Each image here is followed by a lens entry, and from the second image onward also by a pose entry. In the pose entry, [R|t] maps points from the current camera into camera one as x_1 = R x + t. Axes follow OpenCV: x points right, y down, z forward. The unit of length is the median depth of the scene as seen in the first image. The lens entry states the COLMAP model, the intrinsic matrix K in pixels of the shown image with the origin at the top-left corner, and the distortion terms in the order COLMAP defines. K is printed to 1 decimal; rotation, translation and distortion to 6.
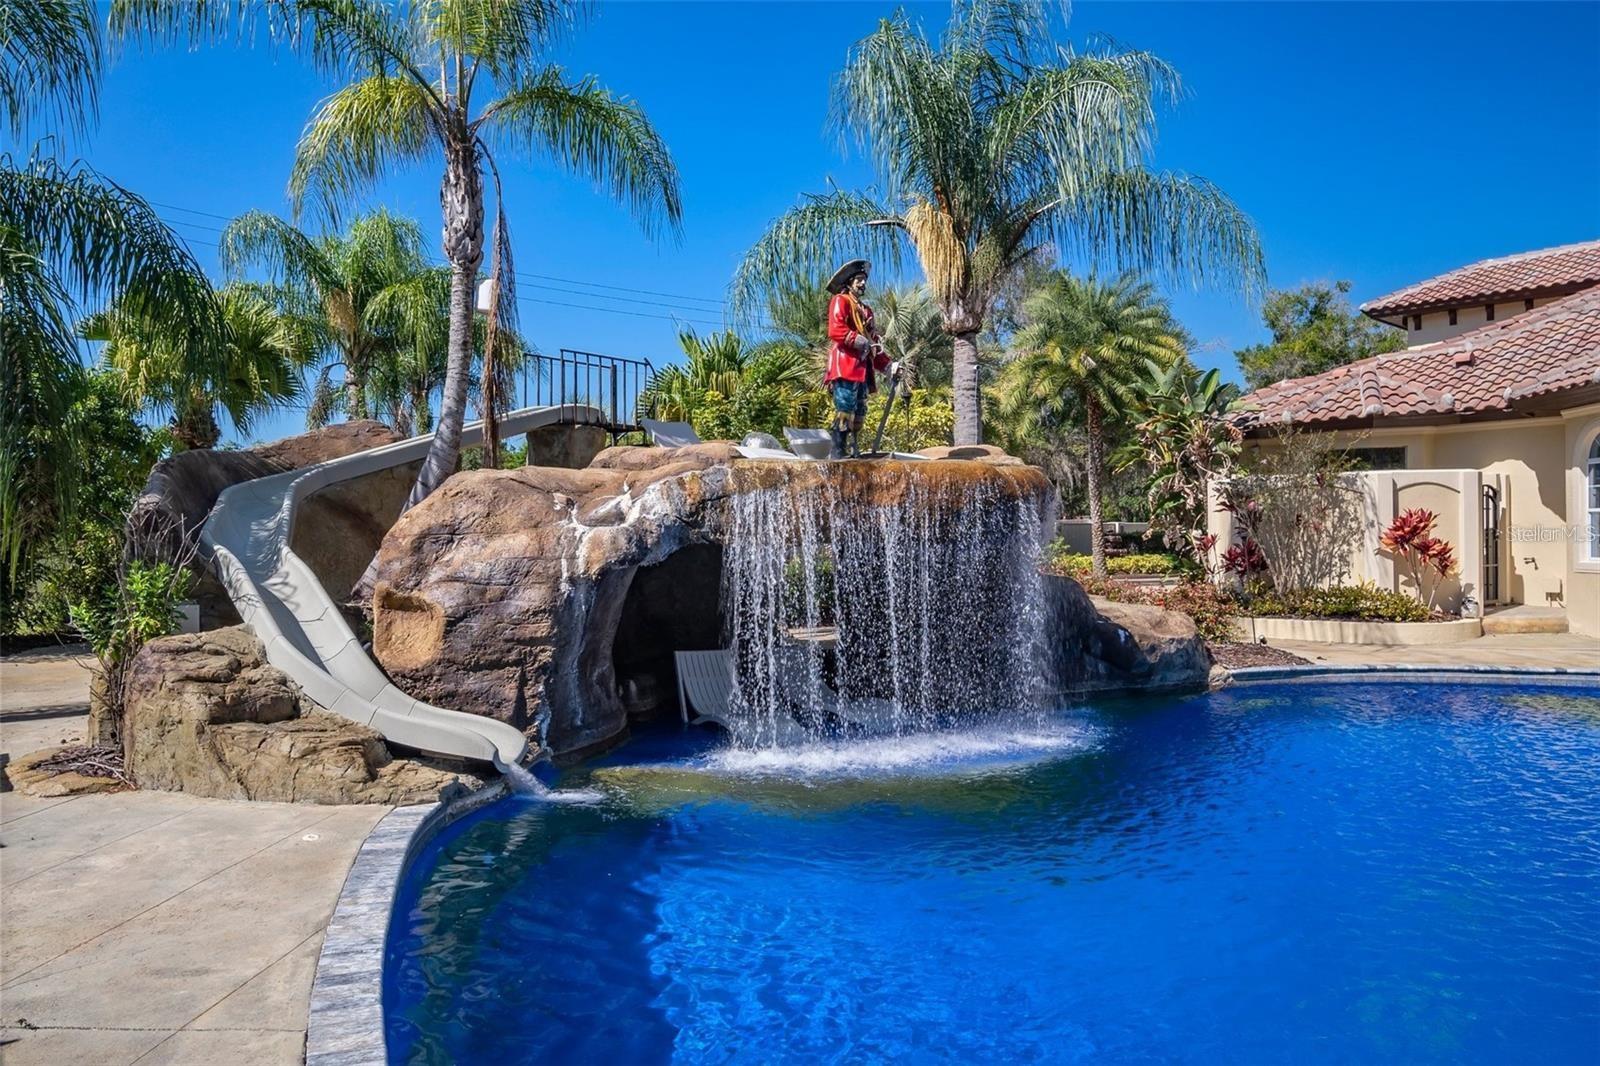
lens RADIAL K [[1074.4, 0, 799.7], [0, 1074.4, 528.1], [0, 0, 1]] dist [-0.013003, 0.002384]
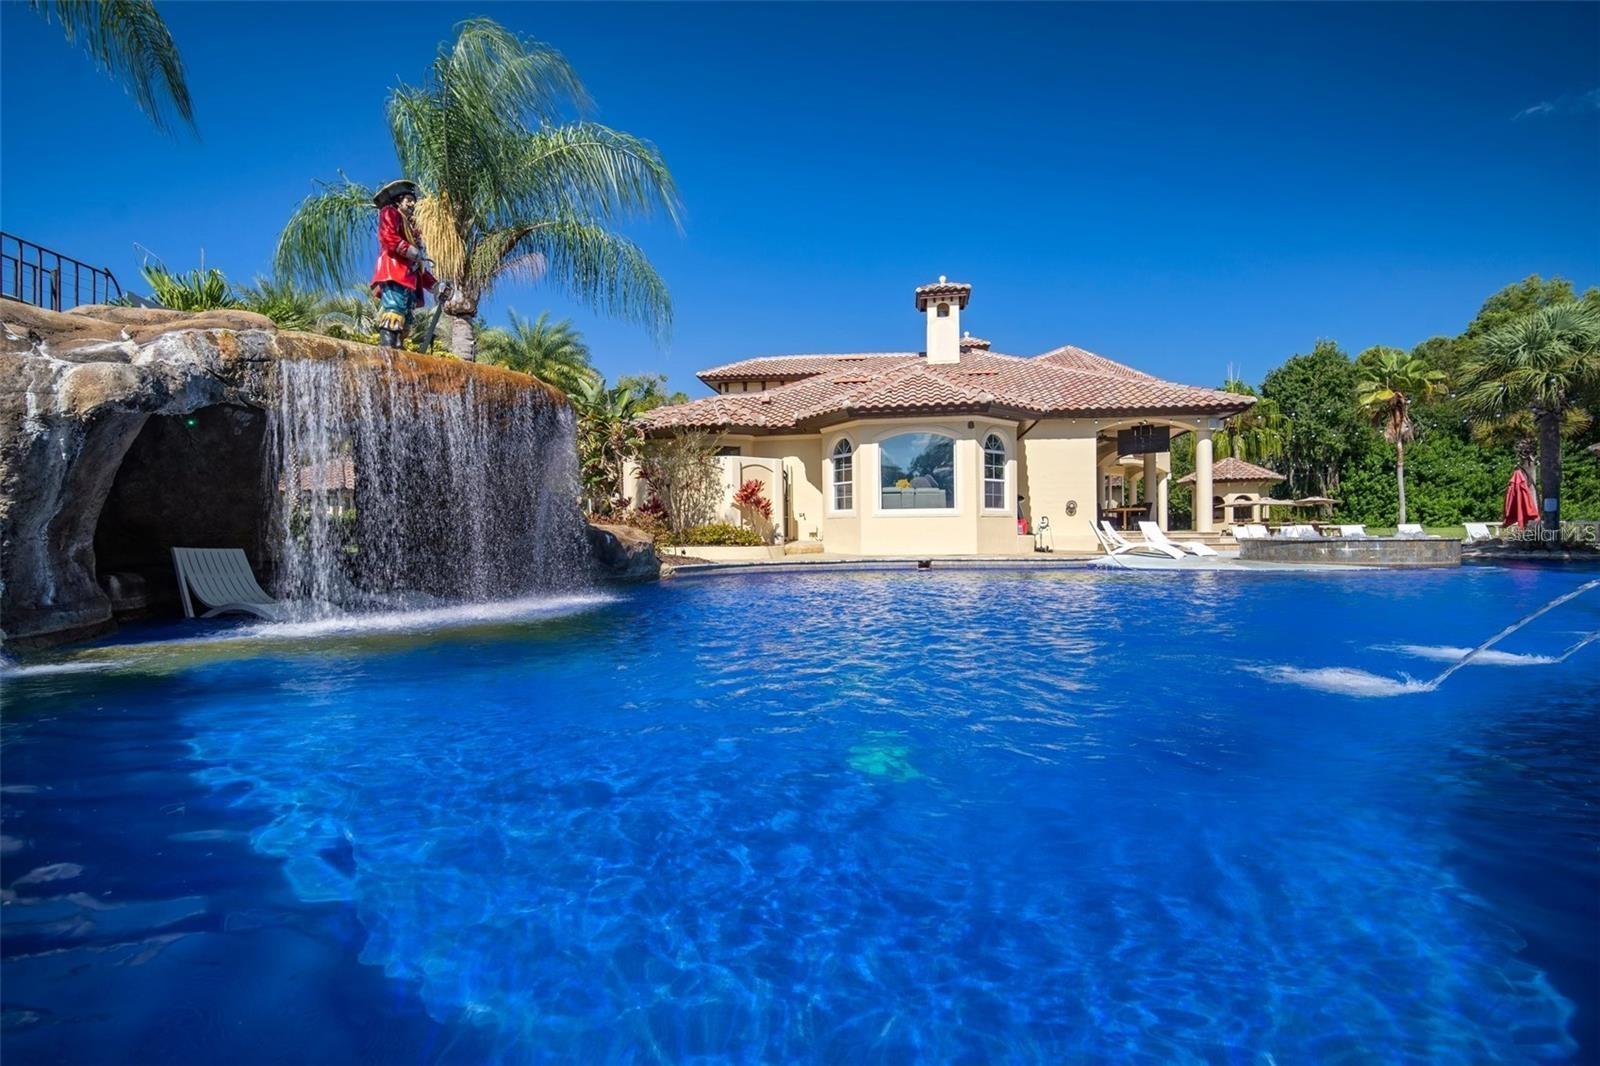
lens RADIAL K [[701.0, 0, 803.3], [0, 701.0, 532.4], [0, 0, 1]] dist [-0.005337, 0.001302]
pose [[0.771795, 0.005307, 0.635850, -0.070594], [-0.003271, 0.999985, -0.004376, 0.091534], [-0.635864, 0.001298, 0.771800, 0.151152]]
